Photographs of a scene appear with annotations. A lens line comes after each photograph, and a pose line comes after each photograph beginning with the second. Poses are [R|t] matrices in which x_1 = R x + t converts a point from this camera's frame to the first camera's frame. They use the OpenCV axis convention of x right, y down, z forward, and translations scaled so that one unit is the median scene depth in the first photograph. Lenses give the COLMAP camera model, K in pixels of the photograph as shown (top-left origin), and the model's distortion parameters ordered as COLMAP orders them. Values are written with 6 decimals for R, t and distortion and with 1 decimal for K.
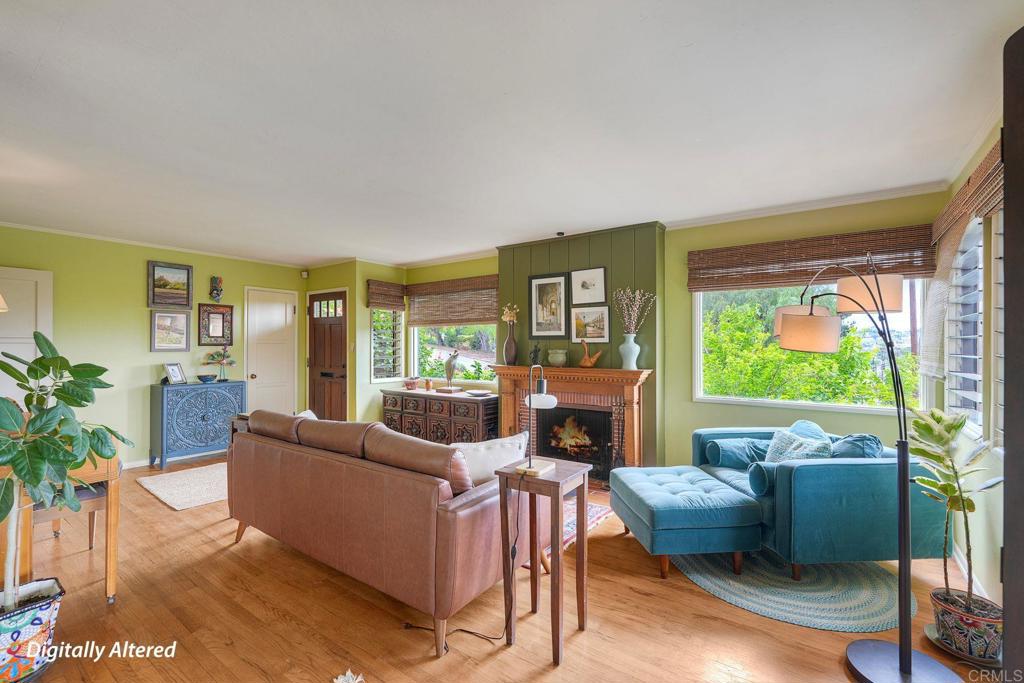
lens RADIAL K [[447.2, 0, 512.0], [0, 447.2, 341.5], [0, 0, 1]] dist [0.001937, -0.000282]
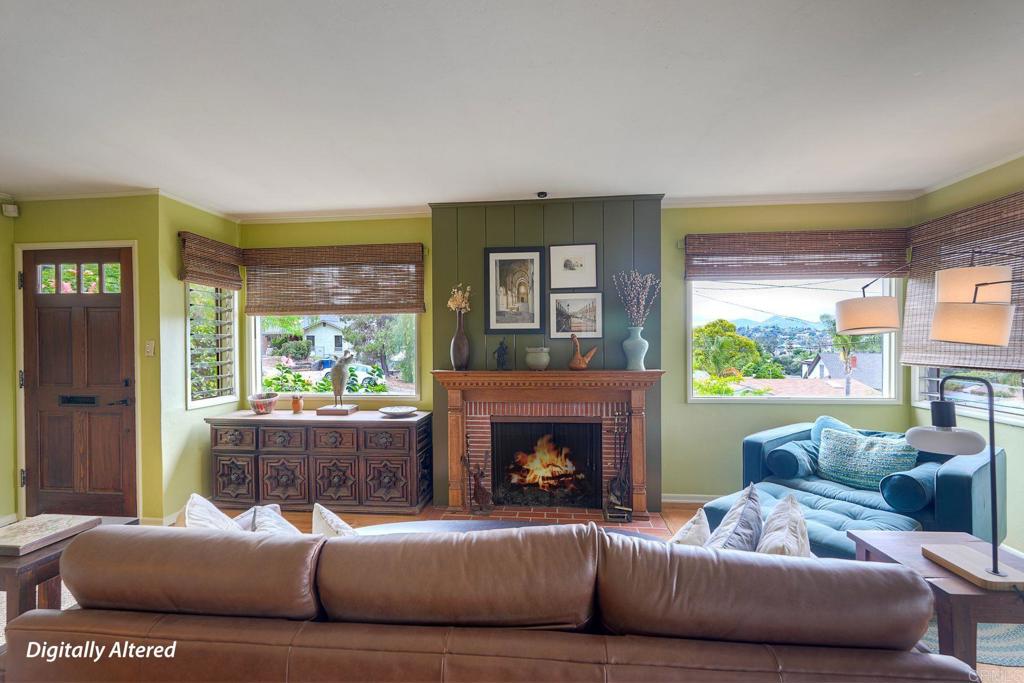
lens RADIAL K [[447.2, 0, 512.0], [0, 447.2, 341.5], [0, 0, 1]] dist [0.001937, -0.000282]
pose [[0.864864, -0.009181, 0.501921, -0.294524], [0.004918, 0.999940, 0.009816, 0.000465], [-0.501981, -0.006021, 0.864857, 0.340667]]
